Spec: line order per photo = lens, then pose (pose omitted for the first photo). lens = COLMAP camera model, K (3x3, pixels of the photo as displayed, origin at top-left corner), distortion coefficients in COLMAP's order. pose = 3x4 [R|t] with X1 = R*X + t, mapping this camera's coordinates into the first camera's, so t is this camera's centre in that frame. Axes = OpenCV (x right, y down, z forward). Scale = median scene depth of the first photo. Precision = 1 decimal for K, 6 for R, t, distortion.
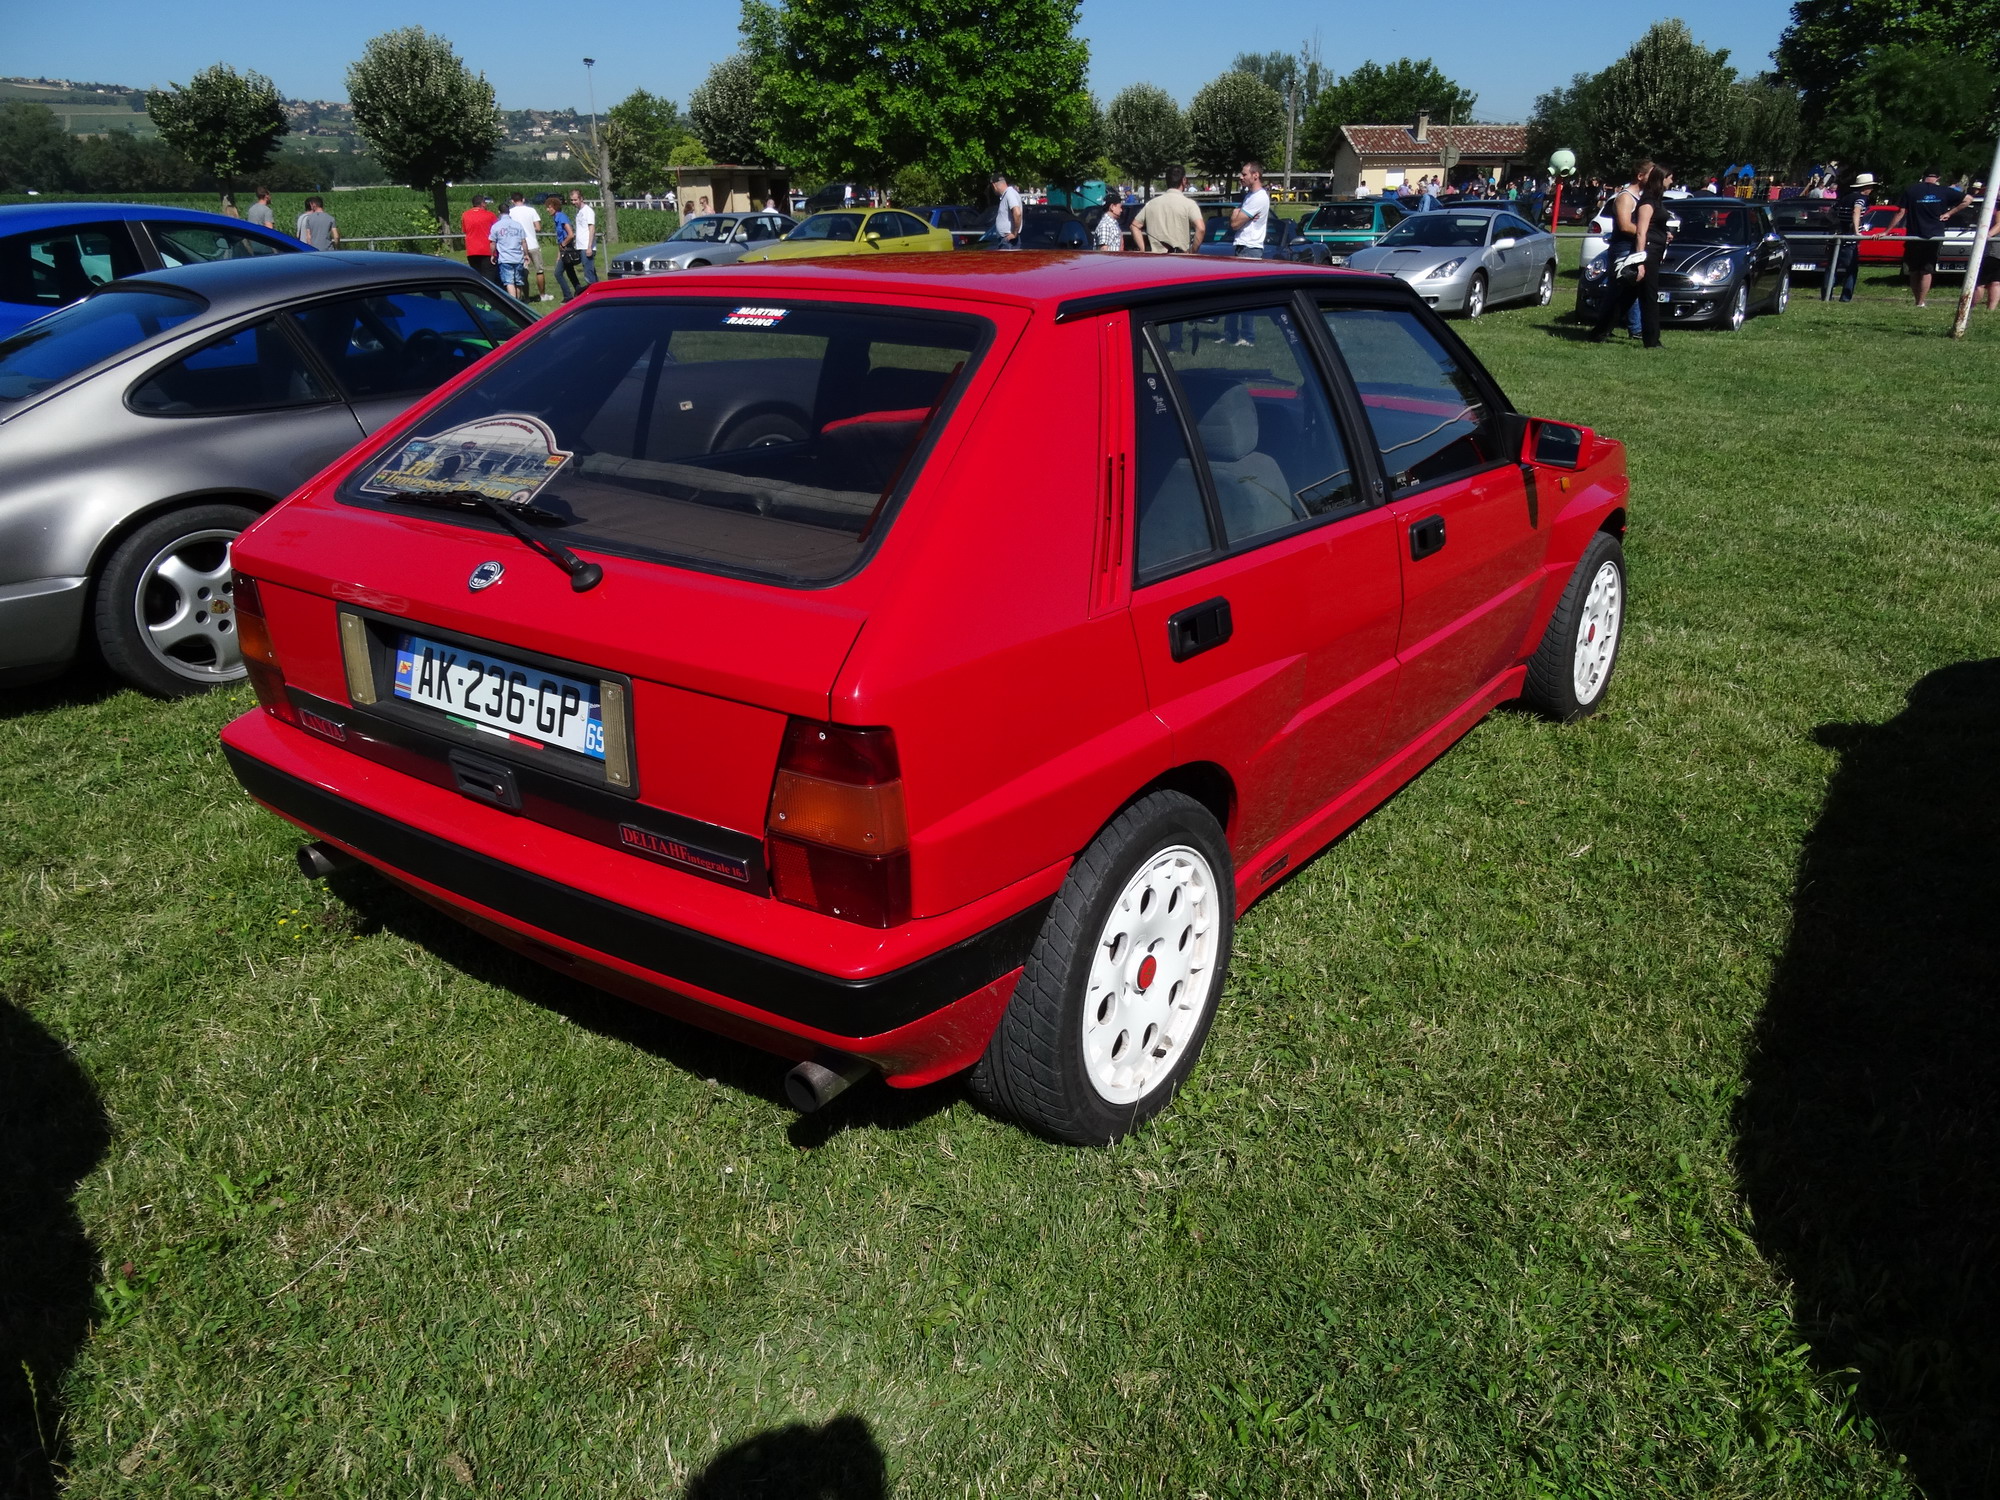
lens RADIAL K [[1528.1, 0, 1000.0], [0, 1528.1, 750.0], [0, 0, 1]] dist [0.001090, 0.002021]
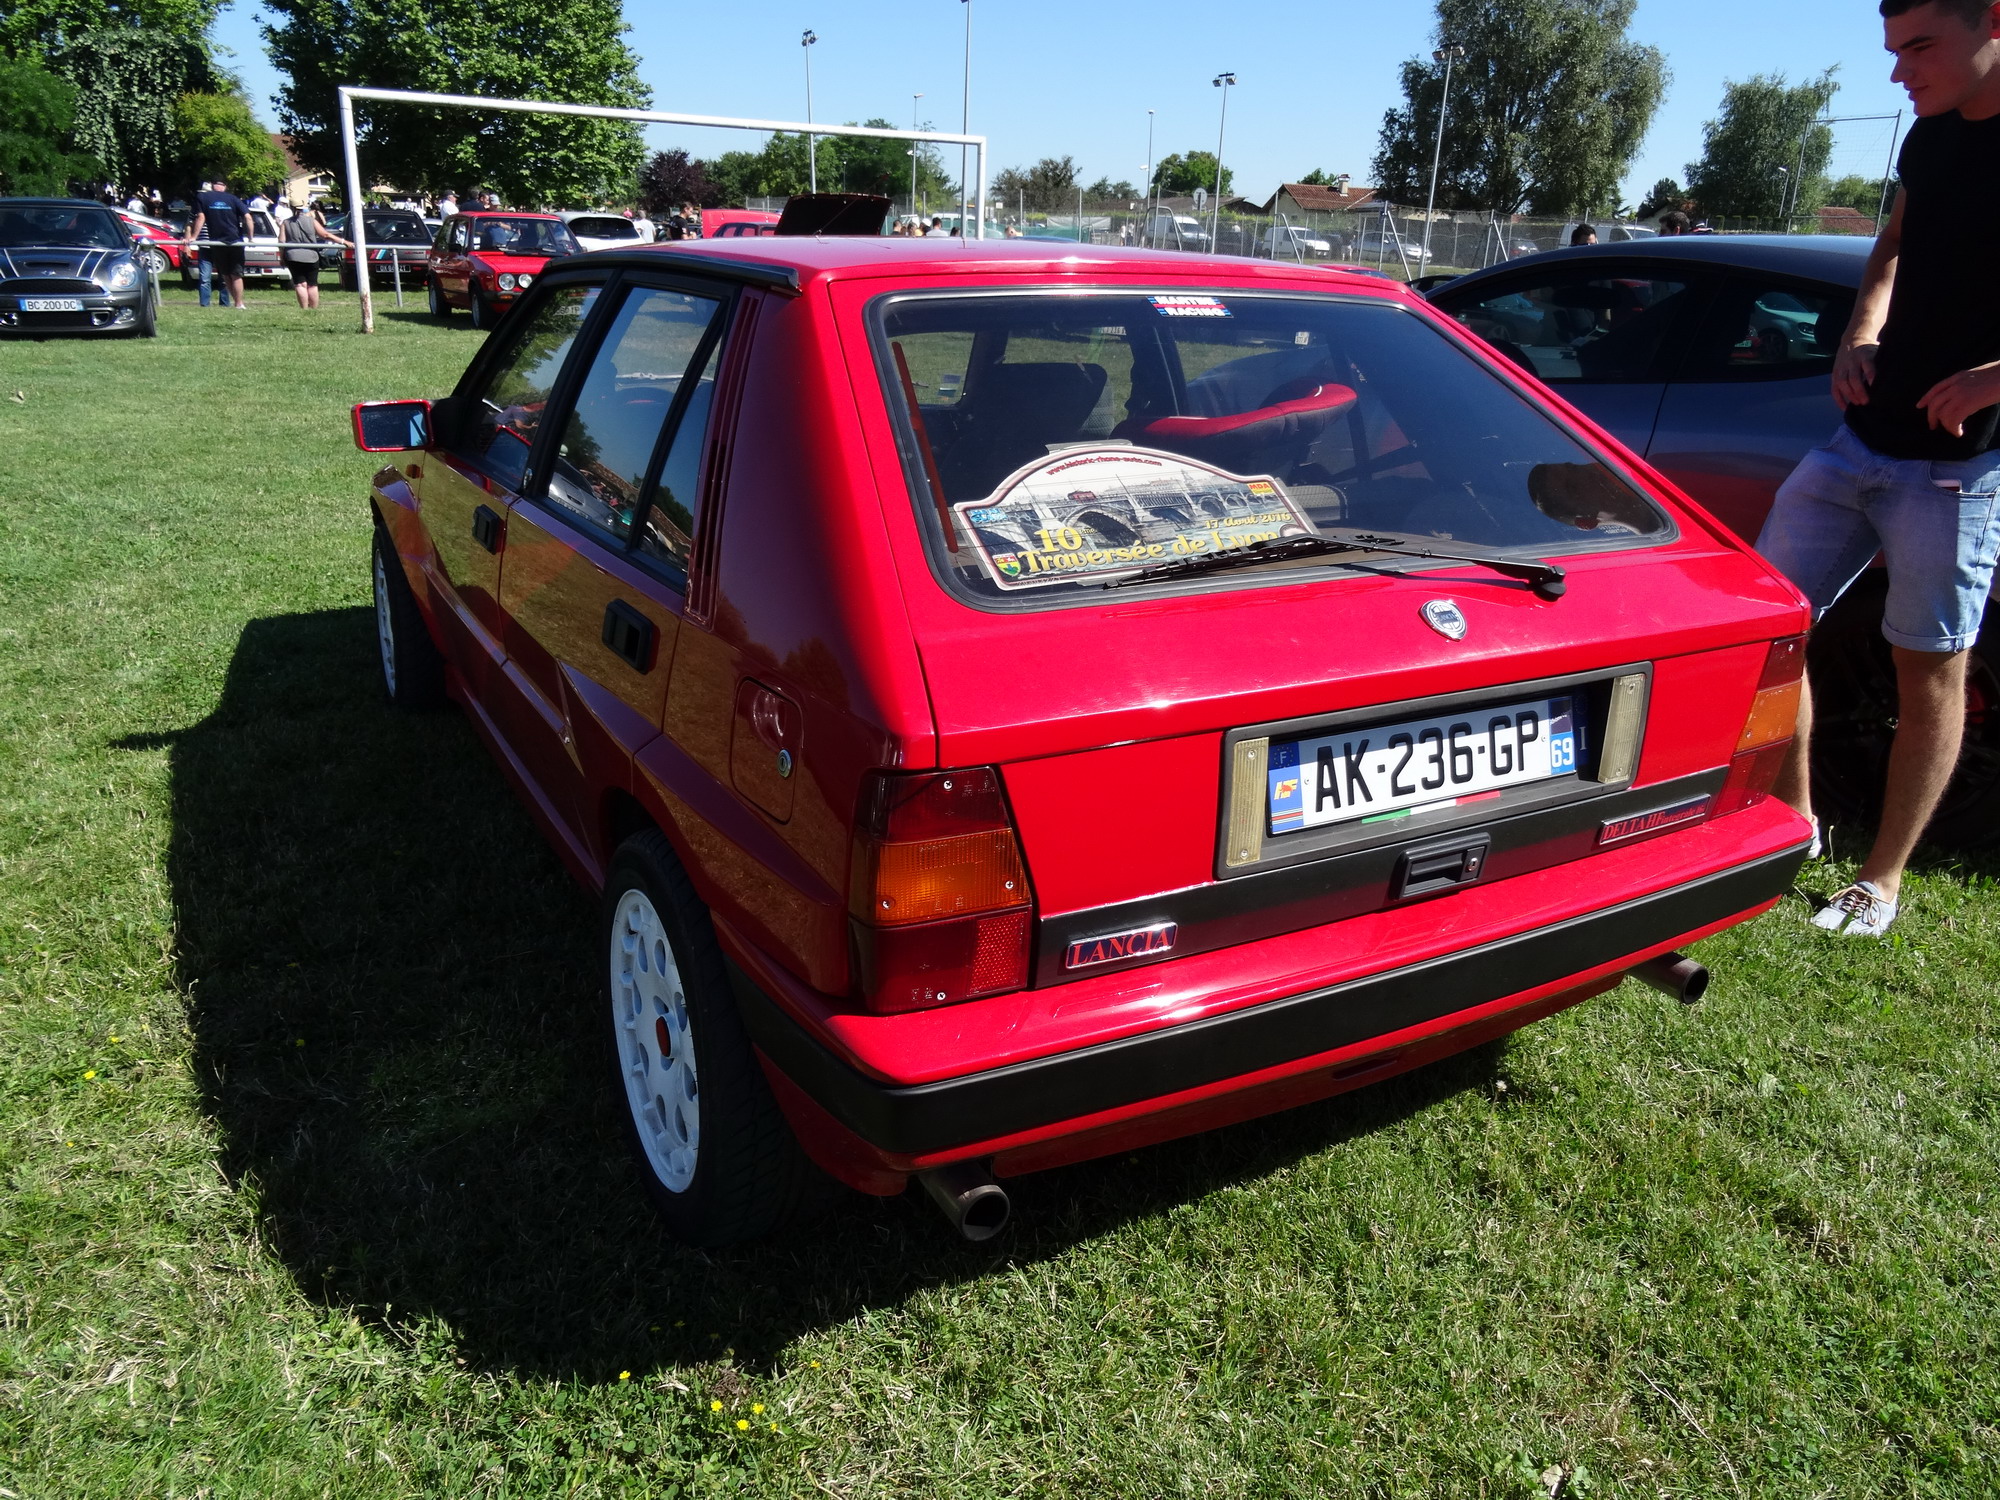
lens RADIAL K [[1507.5, 0, 996.8], [0, 1507.5, 749.0], [0, 0, 1]] dist [-0.003850, 0.001940]
pose [[0.410090, -0.283323, 0.866922, -1.109831], [0.284842, 0.942766, 0.173368, -0.246332], [-0.866424, 0.175839, 0.467322, 0.812629]]
